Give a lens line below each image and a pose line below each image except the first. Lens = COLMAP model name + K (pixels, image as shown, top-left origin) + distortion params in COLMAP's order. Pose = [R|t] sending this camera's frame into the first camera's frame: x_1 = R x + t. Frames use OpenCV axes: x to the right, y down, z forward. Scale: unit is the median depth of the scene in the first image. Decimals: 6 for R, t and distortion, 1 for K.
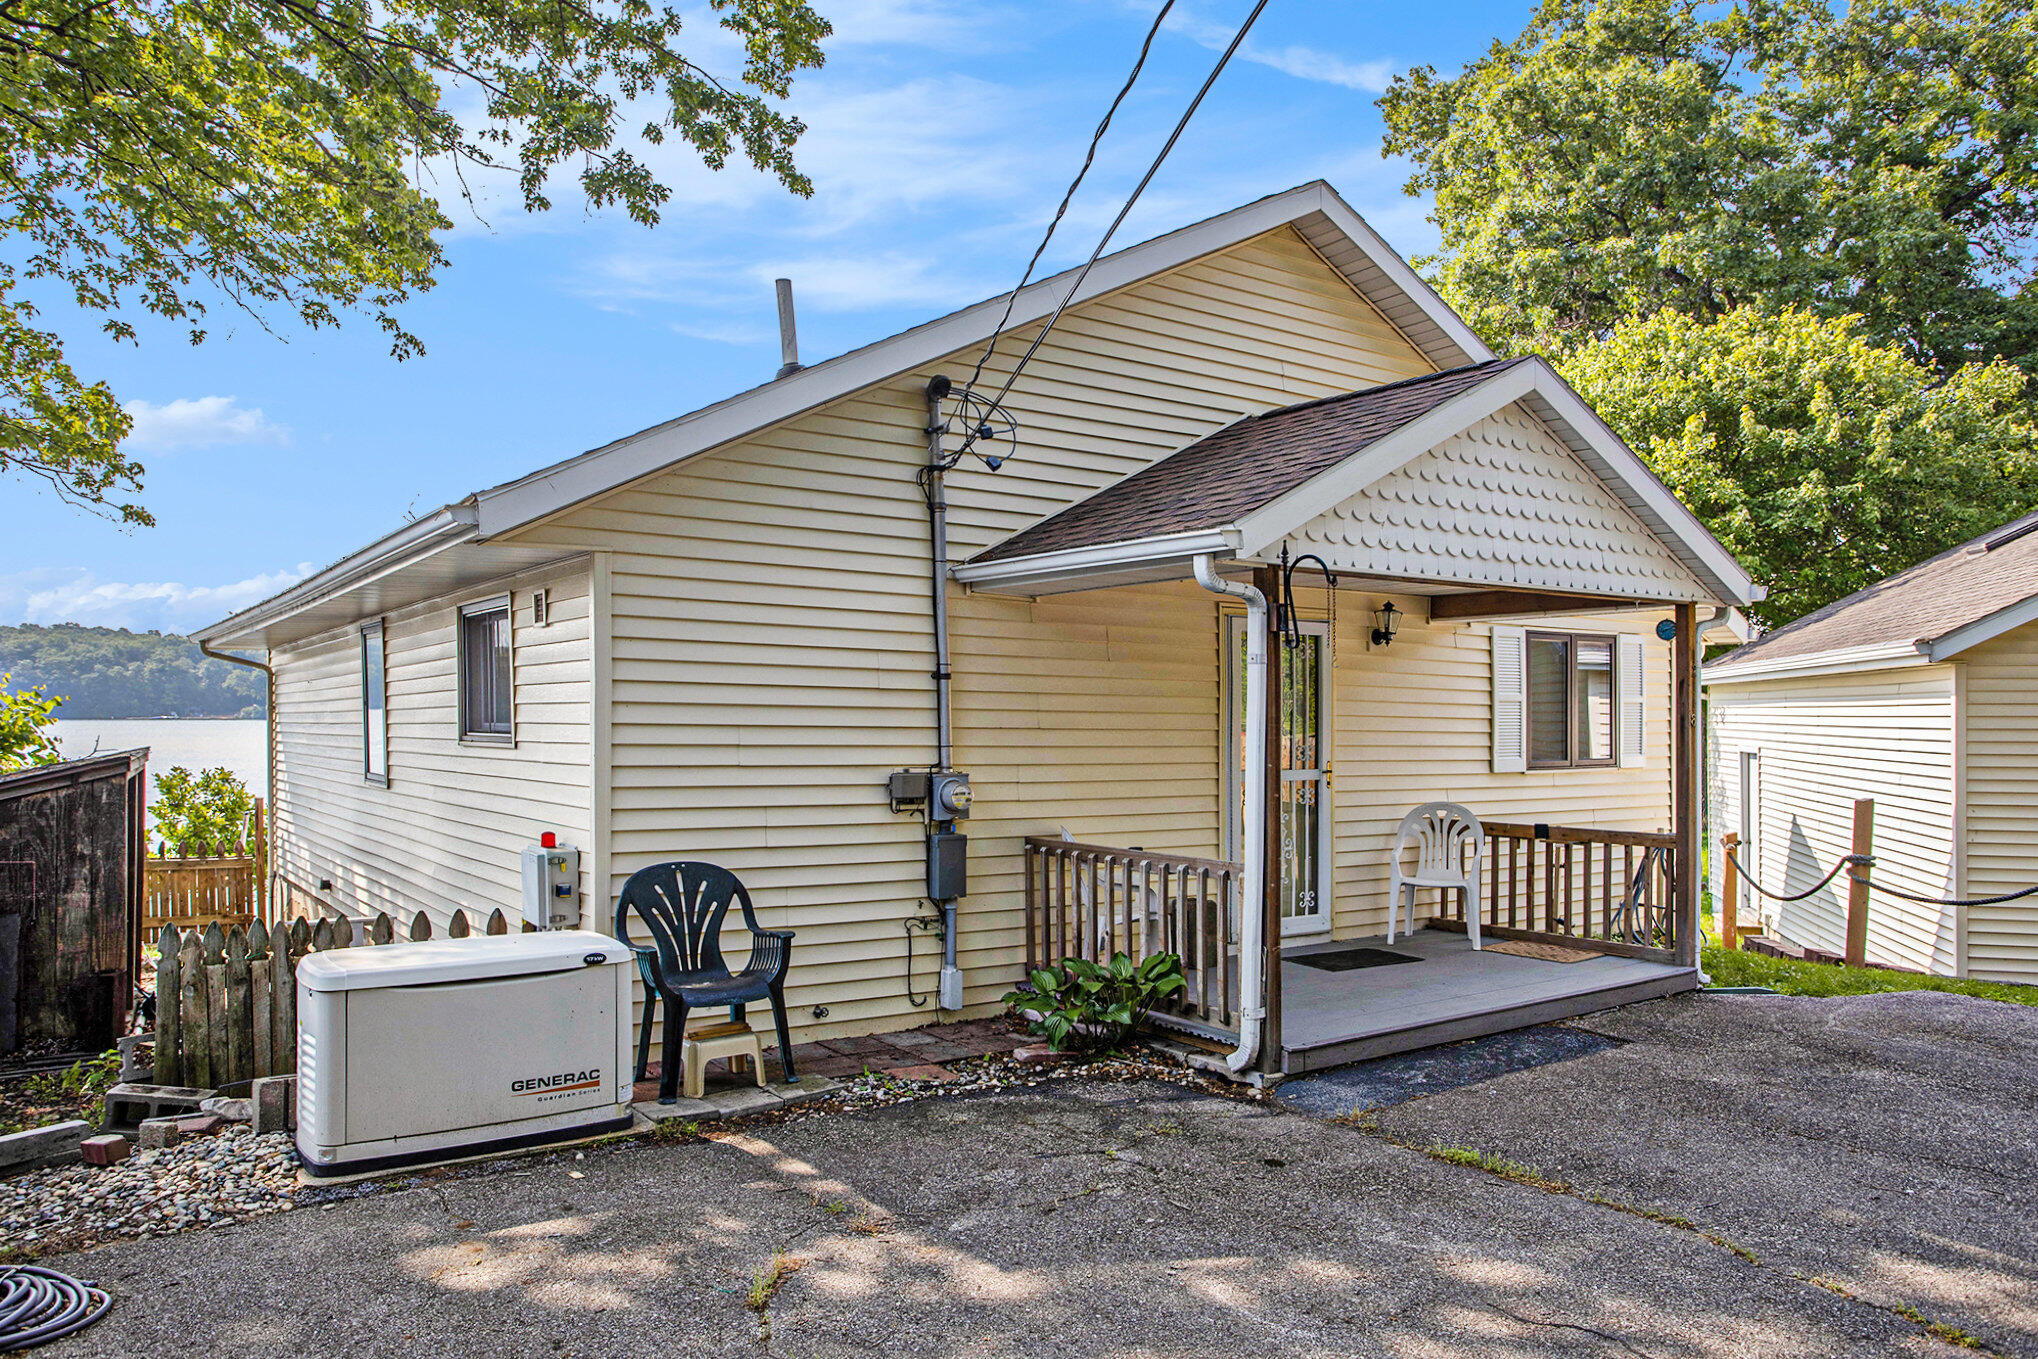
lens RADIAL K [[1445.6, 0, 1018.9], [0, 1445.6, 693.1], [0, 0, 1]] dist [-0.001316, 0.000760]
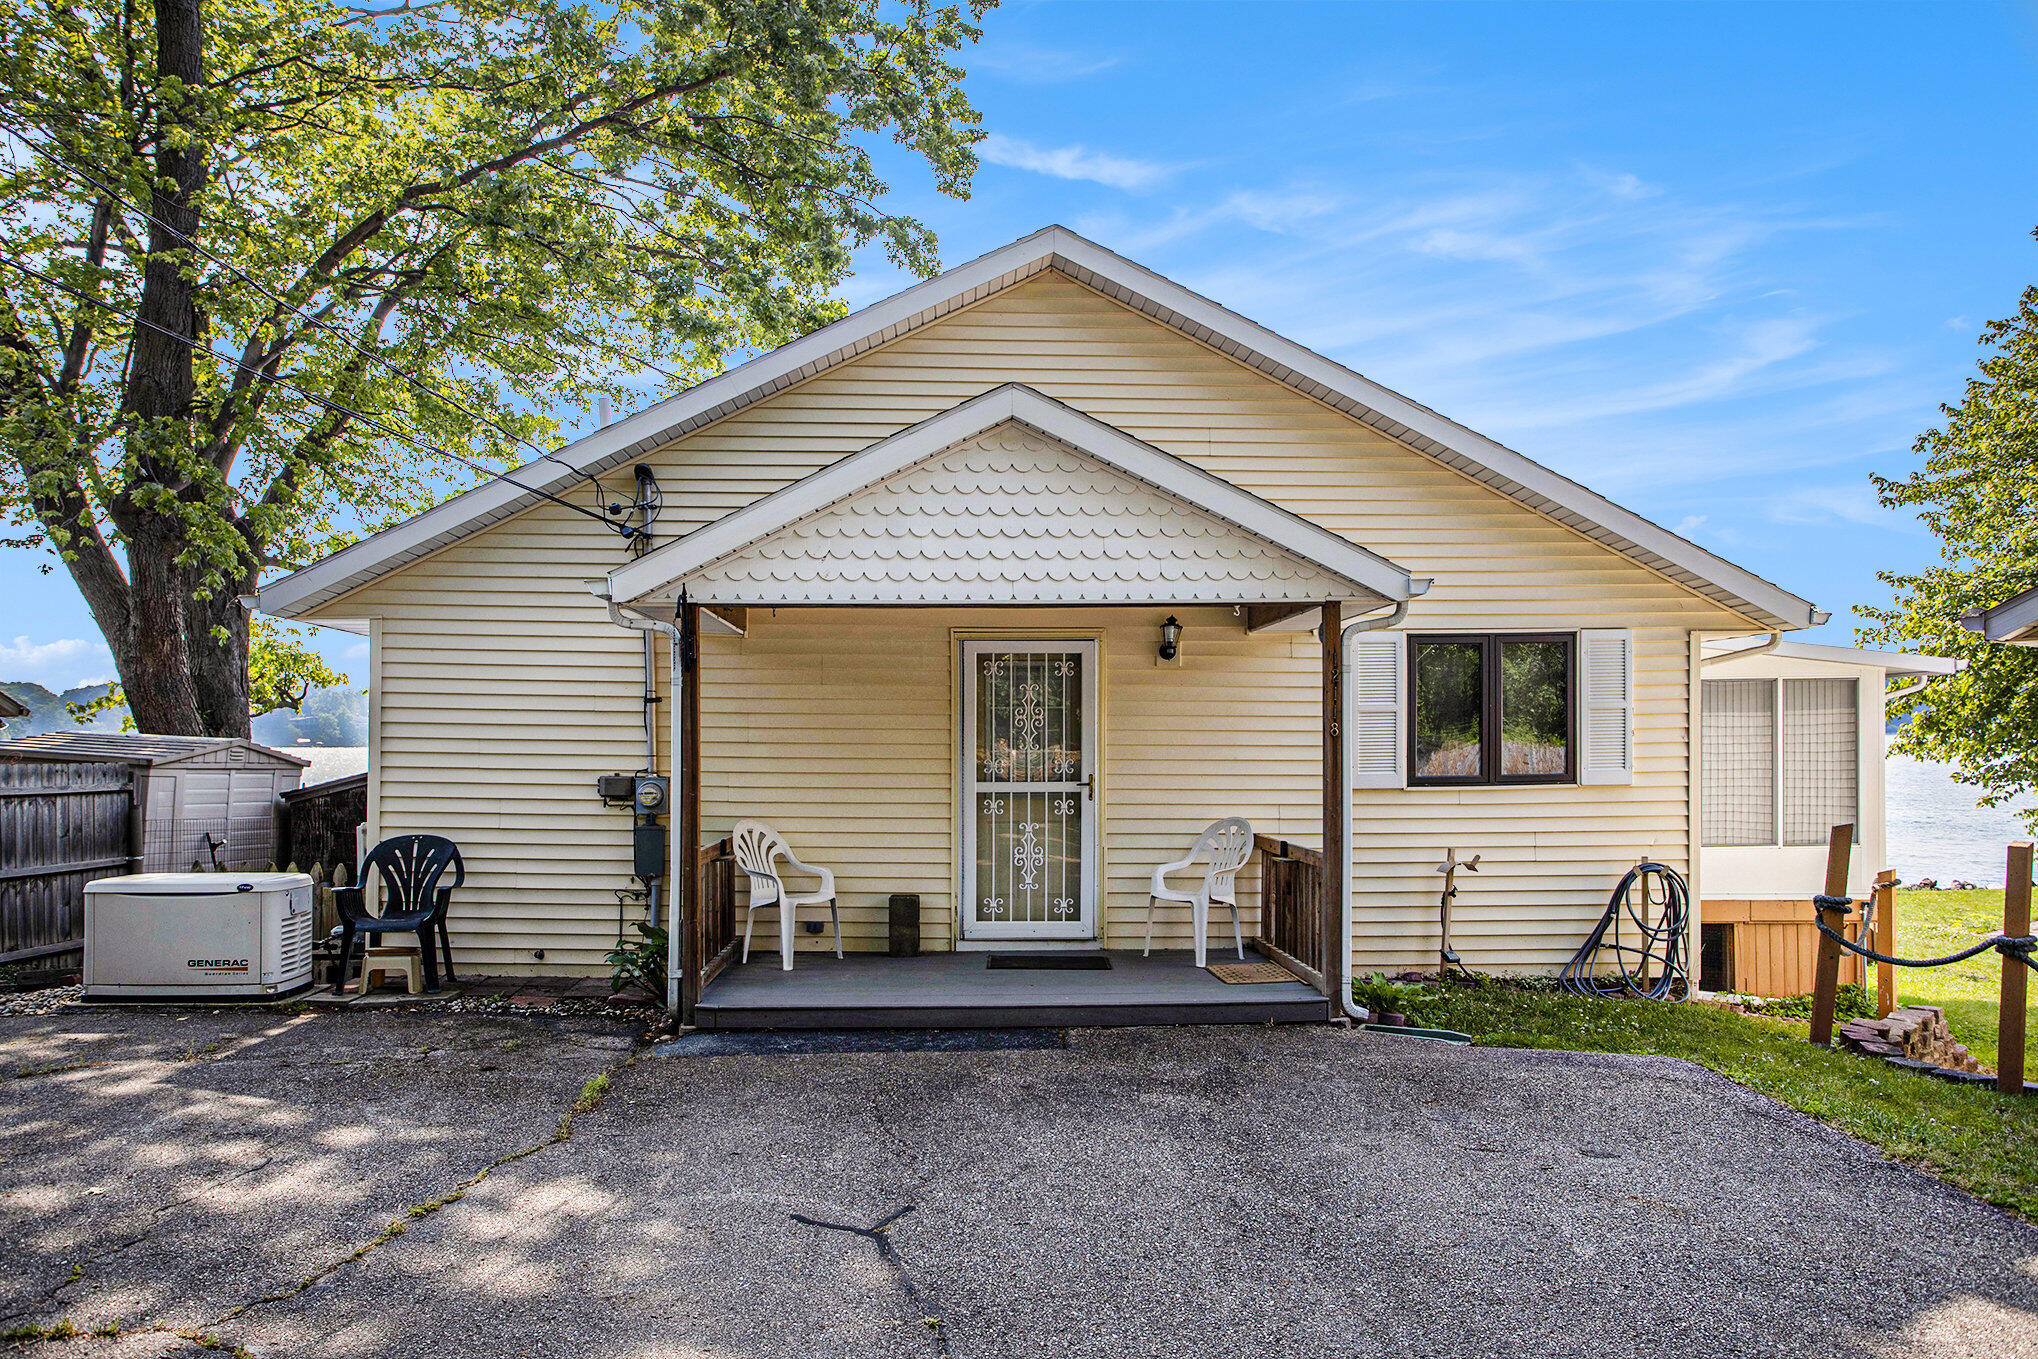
lens RADIAL K [[1445.6, 0, 1013.0], [0, 1445.6, 692.2], [0, 0, 1]] dist [-0.001316, 0.000760]
pose [[0.826631, -0.025835, -0.562151, 0.932748], [0.011970, 0.999527, -0.028335, 0.020995], [0.562617, 0.016694, 0.826549, 0.134959]]
